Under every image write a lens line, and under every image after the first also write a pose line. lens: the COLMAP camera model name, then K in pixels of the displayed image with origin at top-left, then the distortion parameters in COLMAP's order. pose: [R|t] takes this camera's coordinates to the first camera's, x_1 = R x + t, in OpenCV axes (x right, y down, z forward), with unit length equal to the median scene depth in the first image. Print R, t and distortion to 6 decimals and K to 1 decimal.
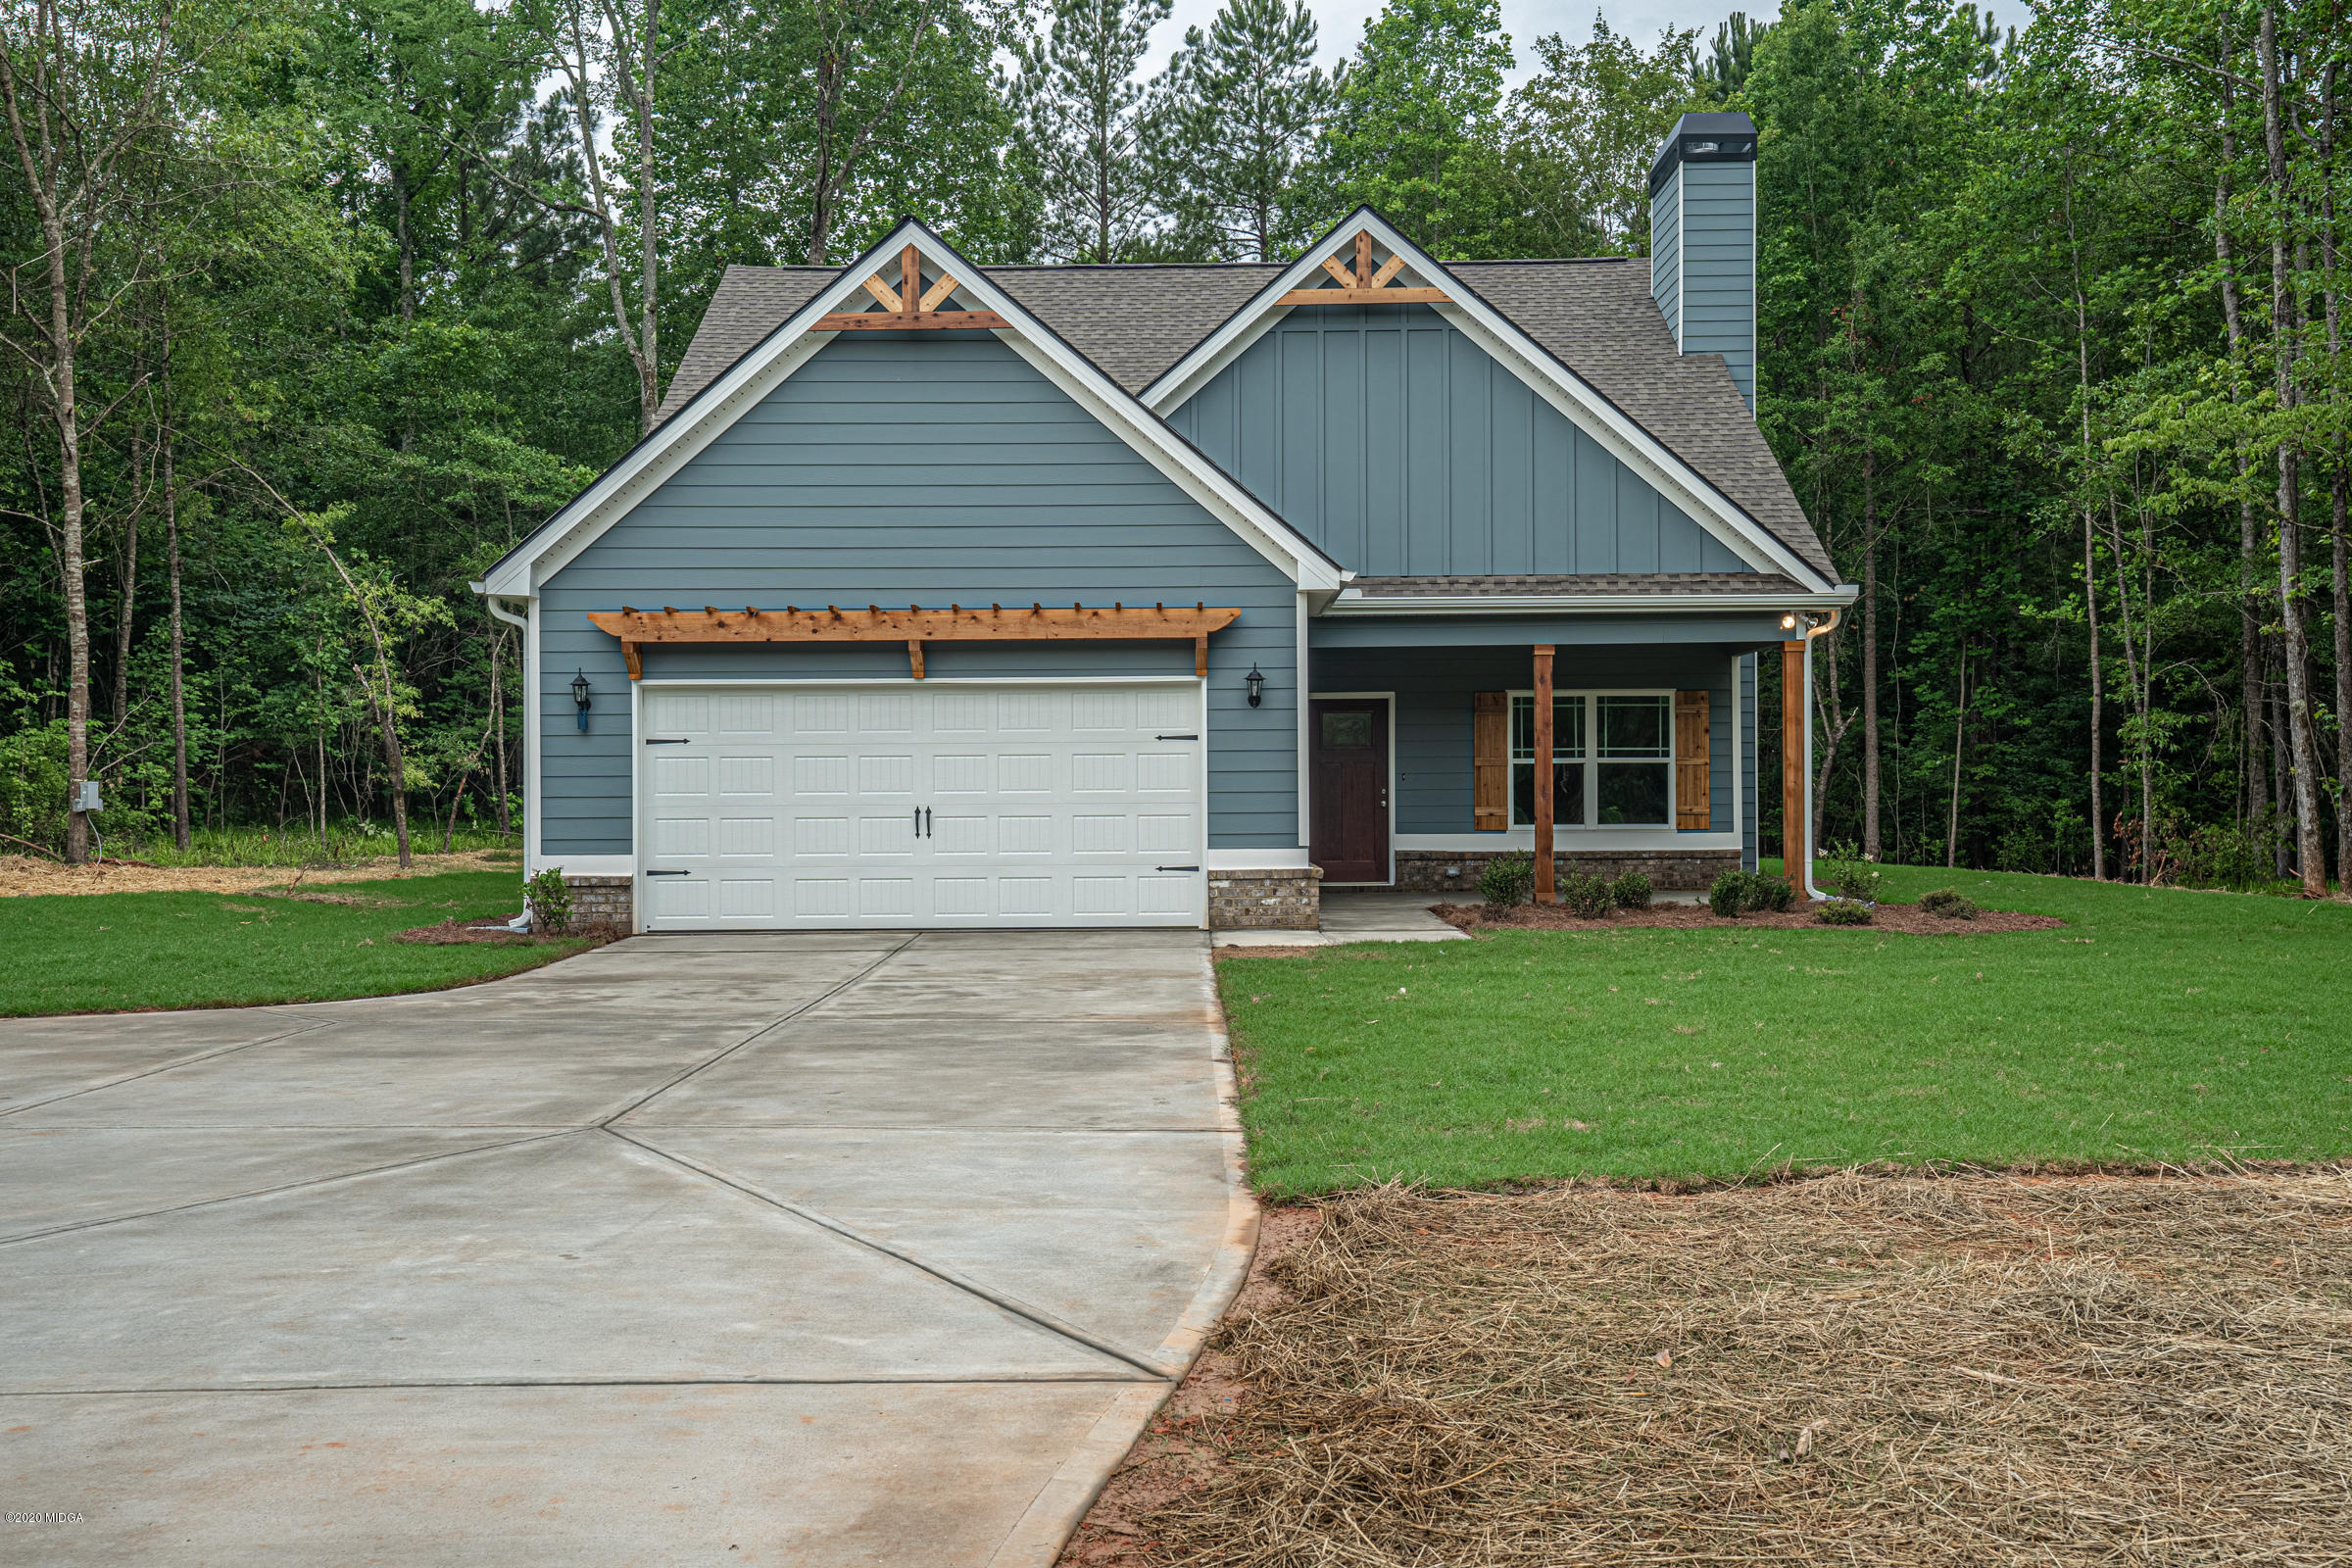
lens RADIAL K [[2169.5, 0, 1133.7], [0, 2169.5, 777.4], [0, 0, 1]] dist [0.044604, 0.000000]
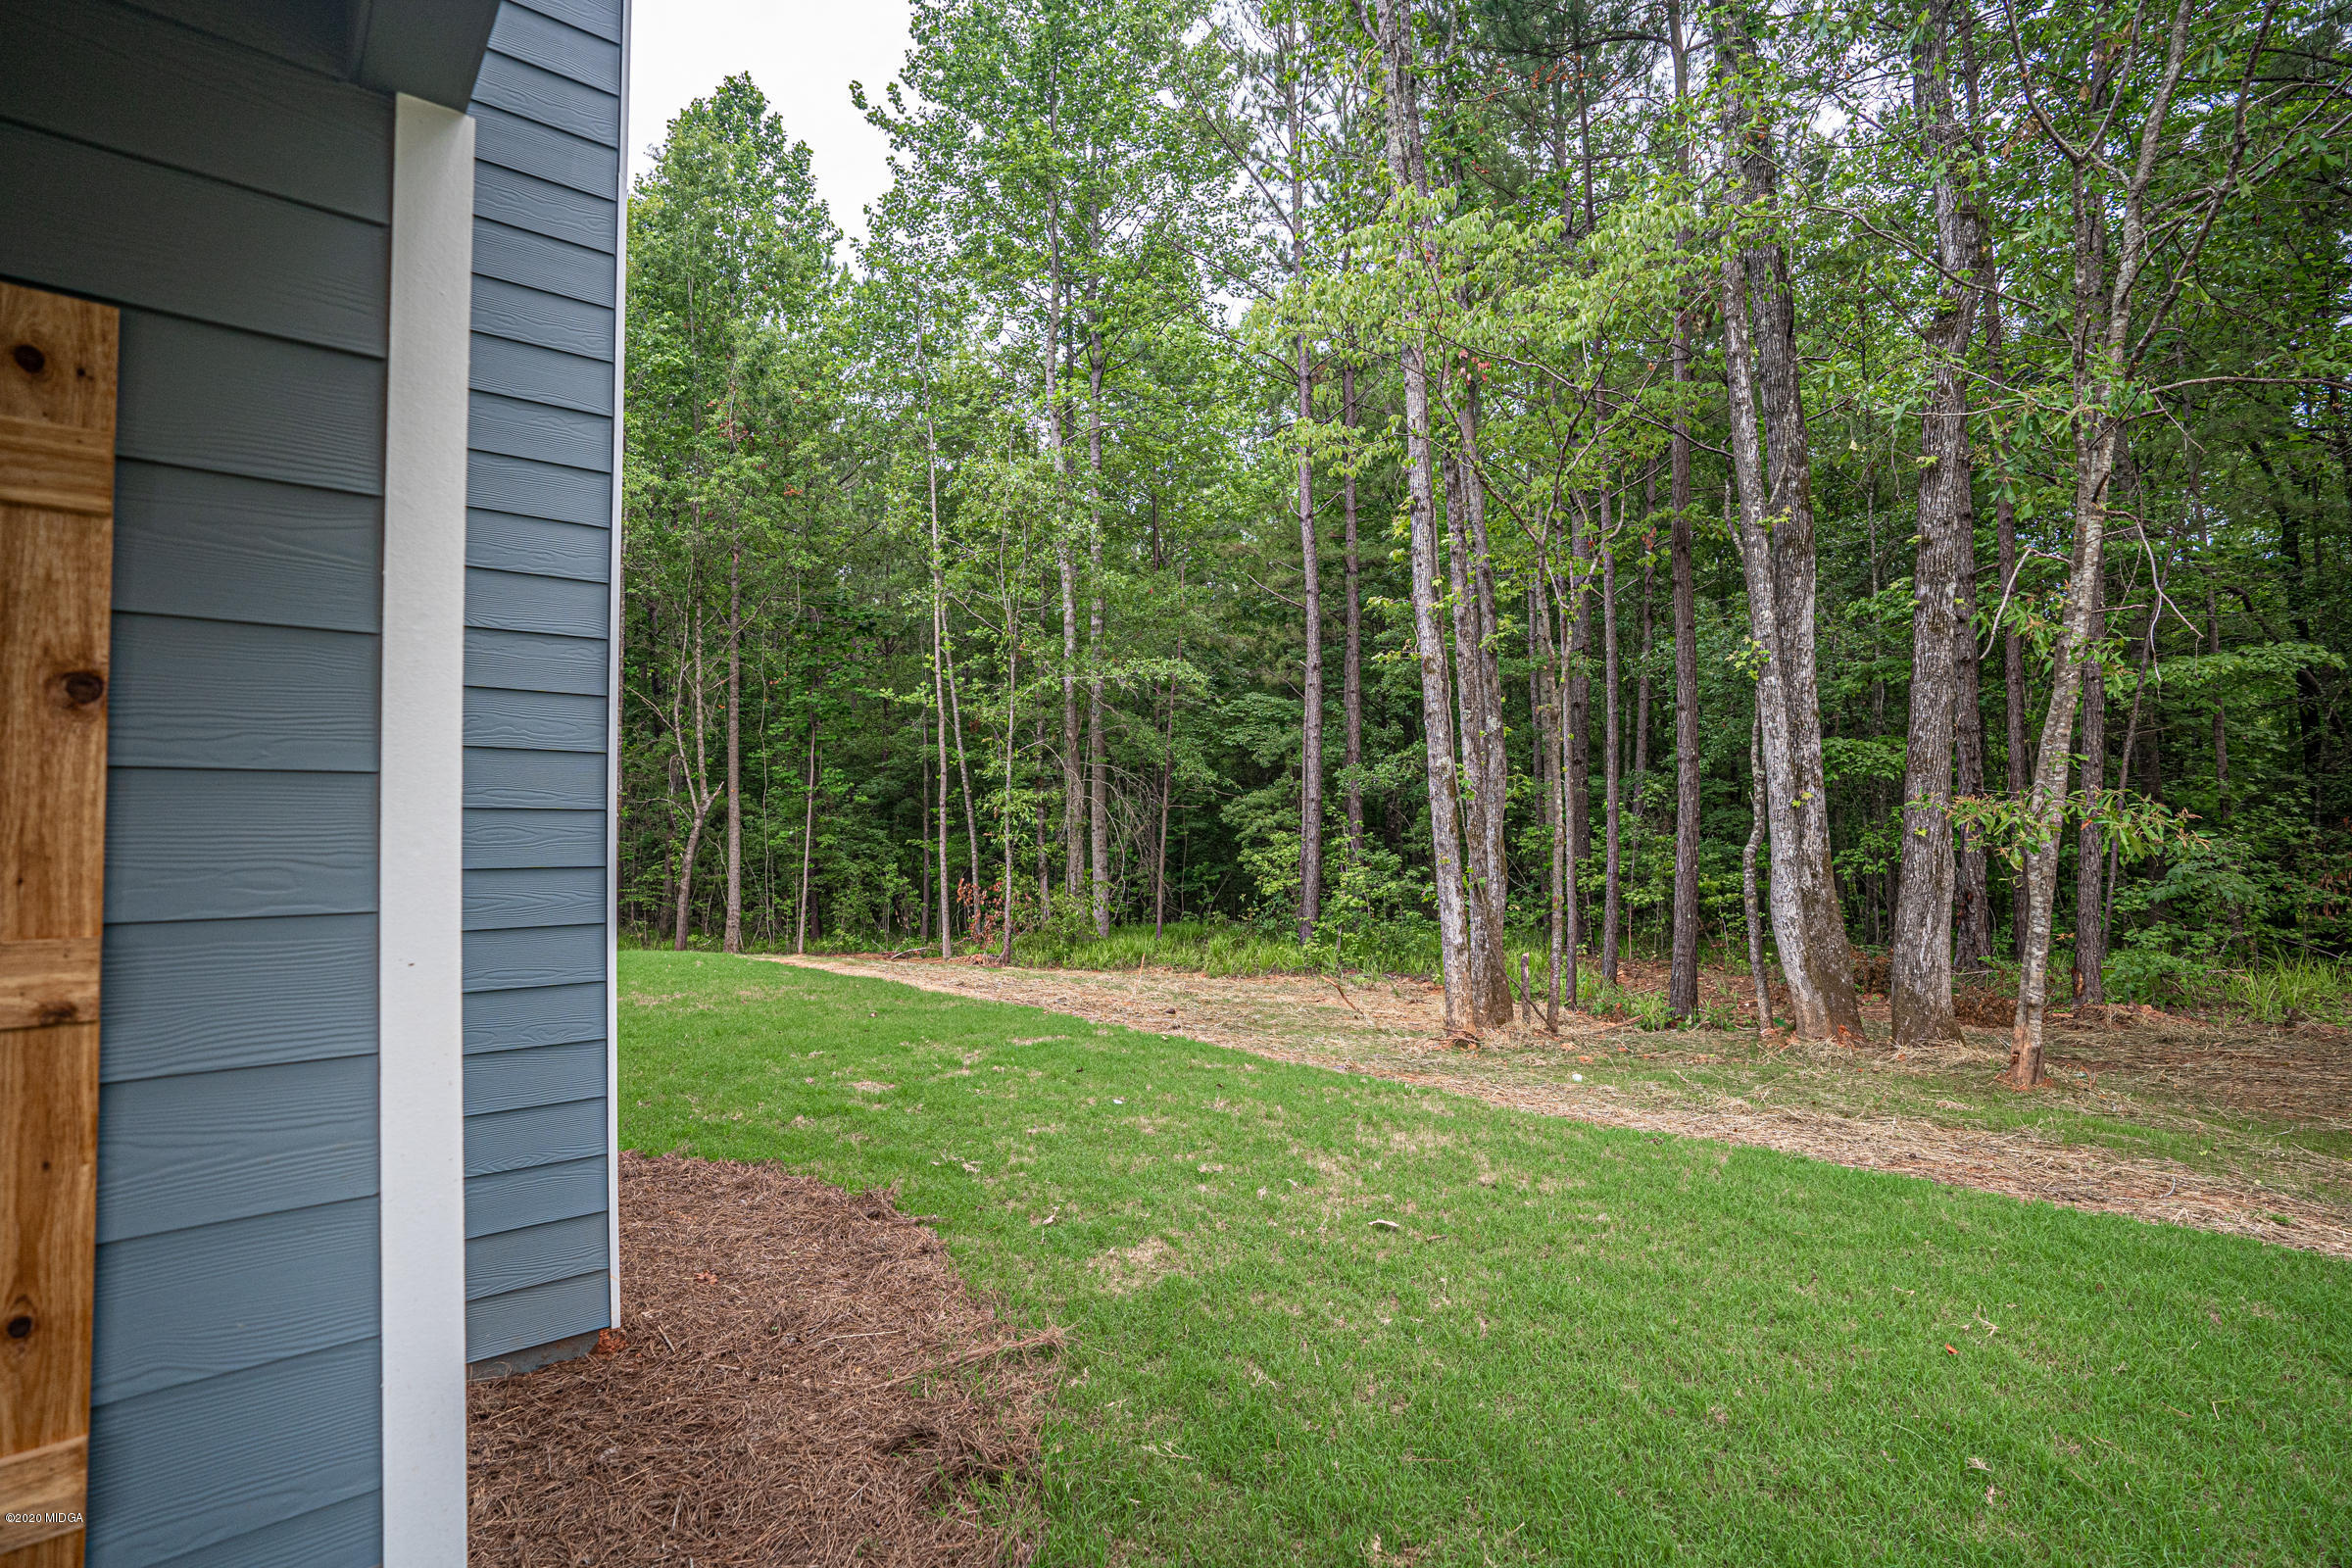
lens RADIAL K [[1054.2, 0, 1117.8], [0, 1054.2, 780.6], [0, 0, 1]] dist [-0.051914, -0.000475]
pose [[0.753115, 0.026701, 0.657346, 0.242096], [0.005282, 0.998898, -0.046627, -0.013380], [-0.657867, 0.038588, 0.752145, 0.842138]]
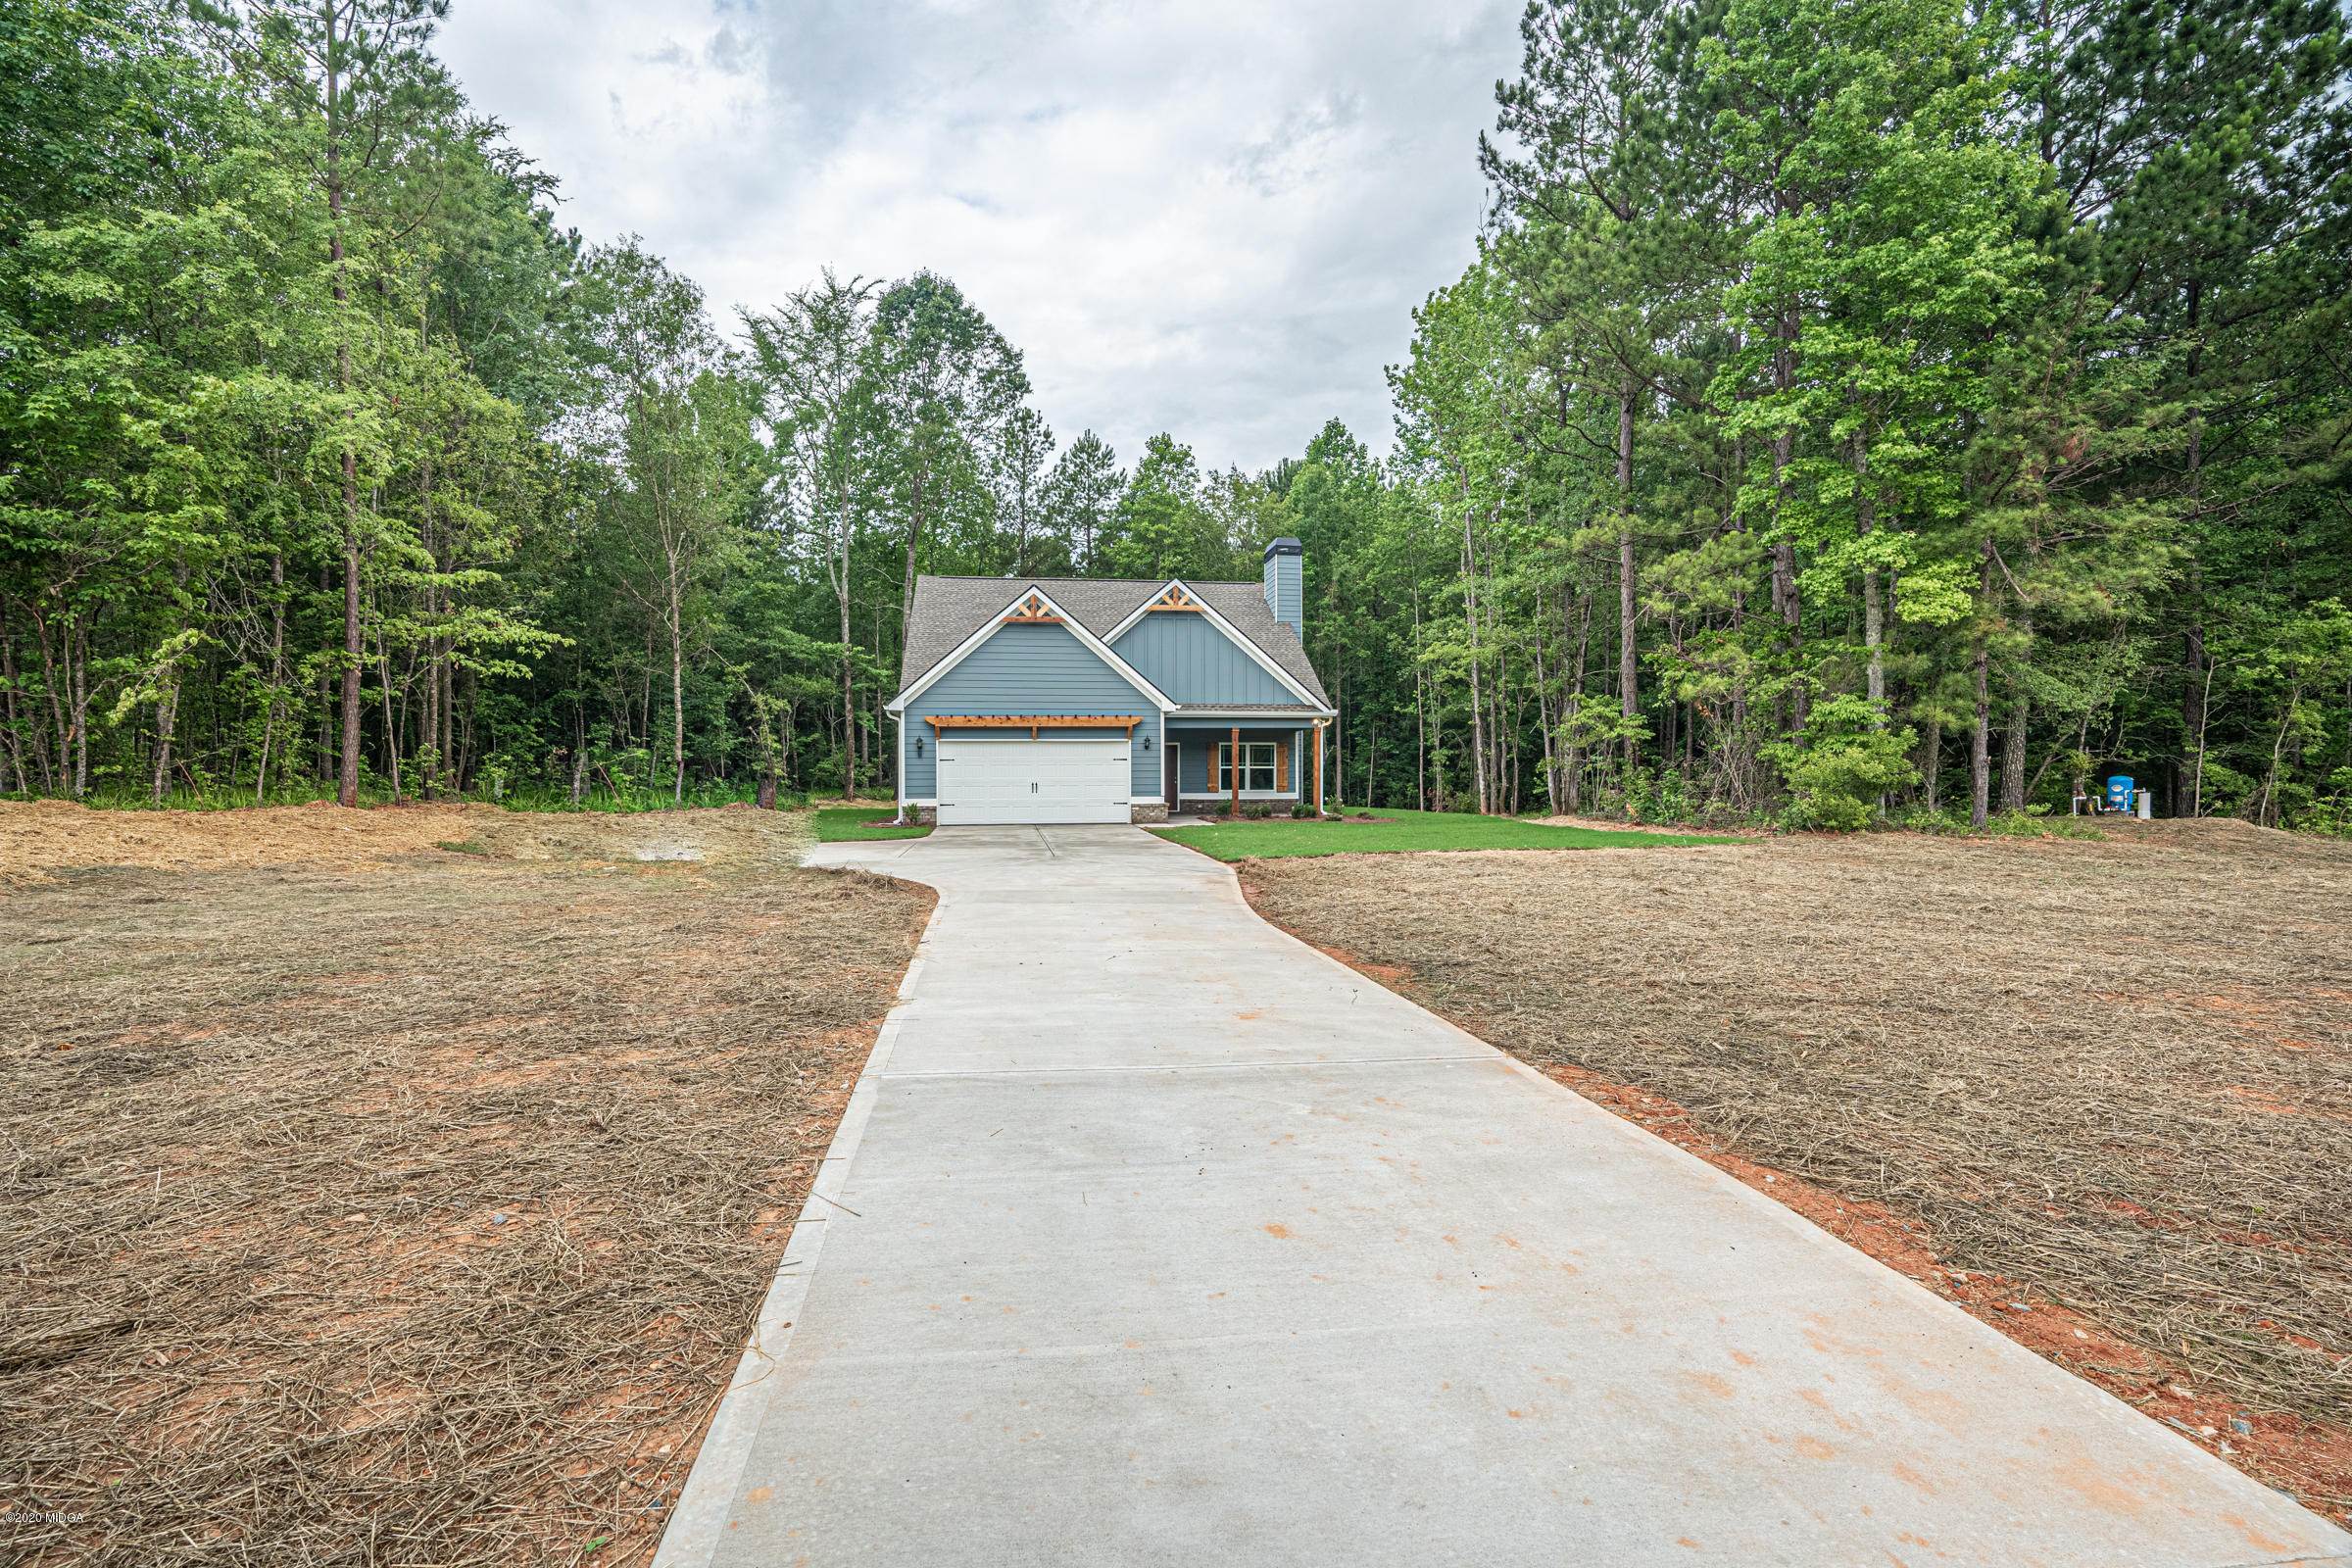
lens RADIAL K [[1120.2, 0, 1156.4], [0, 1120.2, 792.3], [0, 0, 1]] dist [-0.063140, 0.024043]
pose [[0.986099, -0.000131, 0.166160, -0.139501], [-0.002760, 0.999849, 0.017171, 0.000022], [-0.166137, -0.017391, 0.985949, -0.393964]]
